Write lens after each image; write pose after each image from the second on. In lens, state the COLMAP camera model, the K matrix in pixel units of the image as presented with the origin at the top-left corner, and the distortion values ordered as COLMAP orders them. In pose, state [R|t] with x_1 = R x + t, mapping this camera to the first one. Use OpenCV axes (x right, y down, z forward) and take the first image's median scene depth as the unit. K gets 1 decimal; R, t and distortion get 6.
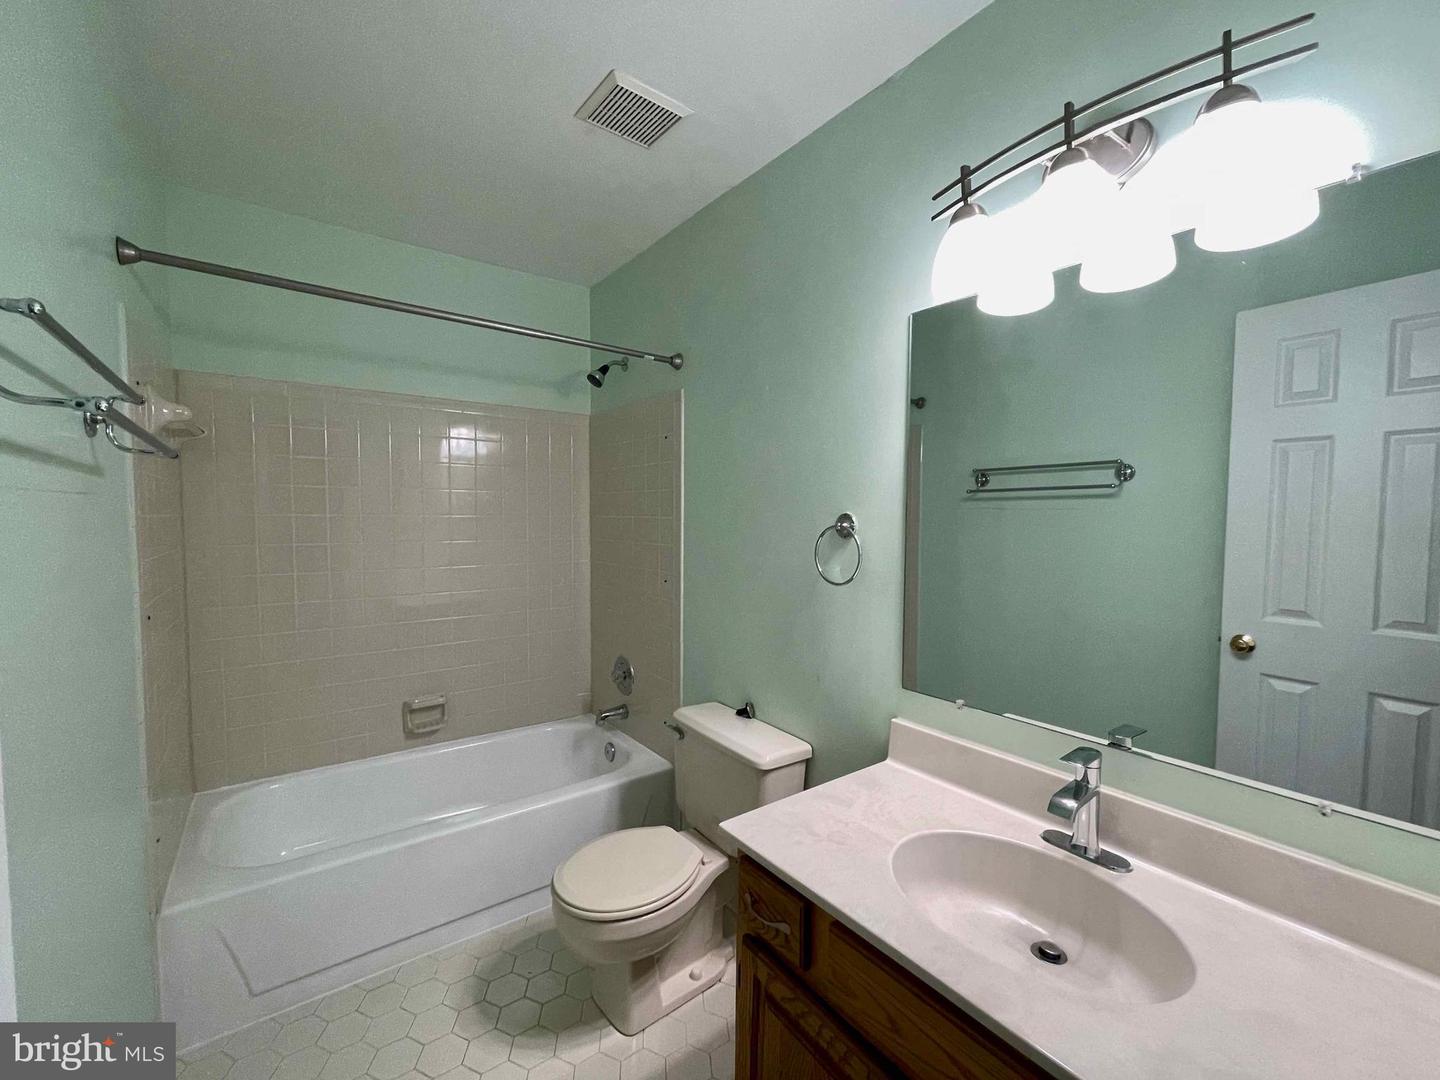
lens RADIAL K [[588.3, 0, 712.4], [0, 588.3, 547.9], [0, 0, 1]] dist [0.004882, 0.000317]
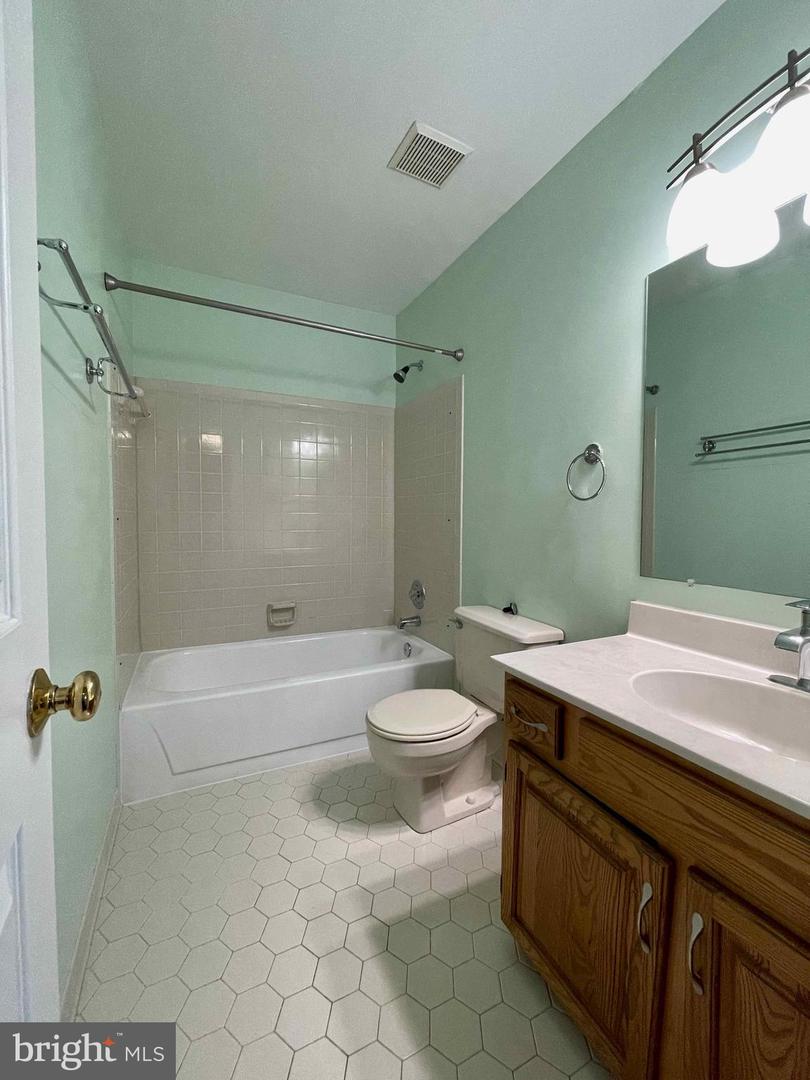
lens RADIAL K [[435.1, 0, 405.0], [0, 435.1, 540.0], [0, 0, 1]] dist [0.002919, -0.000532]
pose [[0.984312, 0.005800, -0.176343, -0.004766], [-0.008444, 0.999863, -0.014249, 0.159713], [0.176236, 0.015514, 0.984226, 0.003614]]
